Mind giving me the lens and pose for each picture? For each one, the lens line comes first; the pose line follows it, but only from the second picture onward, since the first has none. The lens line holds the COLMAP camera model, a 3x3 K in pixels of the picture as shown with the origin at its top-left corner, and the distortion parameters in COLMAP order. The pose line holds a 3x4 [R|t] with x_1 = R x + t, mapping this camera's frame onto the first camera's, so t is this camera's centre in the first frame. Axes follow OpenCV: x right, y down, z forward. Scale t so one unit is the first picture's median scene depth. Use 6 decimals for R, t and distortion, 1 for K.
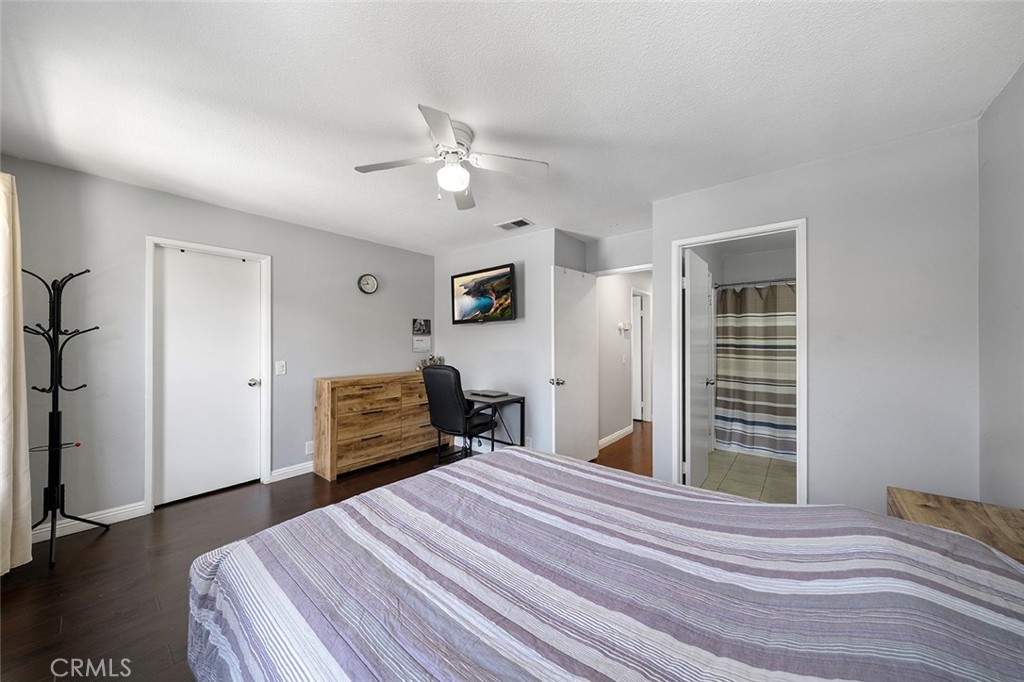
lens RADIAL K [[352.3, 0, 505.2], [0, 352.3, 341.7], [0, 0, 1]] dist [-0.001603, -0.000066]
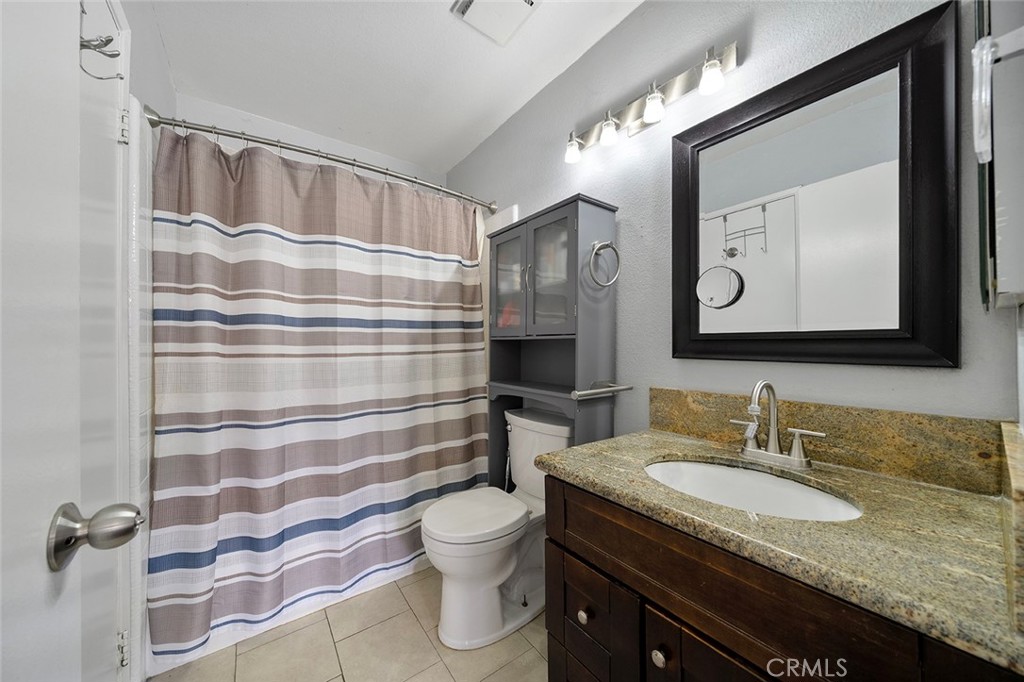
lens RADIAL K [[352.3, 0, 505.2], [0, 352.3, 344.9], [0, 0, 1]] dist [-0.001603, -0.000066]
pose [[0.235971, 0.000670, 0.971760, 0.405513], [0.003607, 0.999992, -0.001565, 0.039277], [-0.971753, 0.003874, 0.235967, 0.679167]]
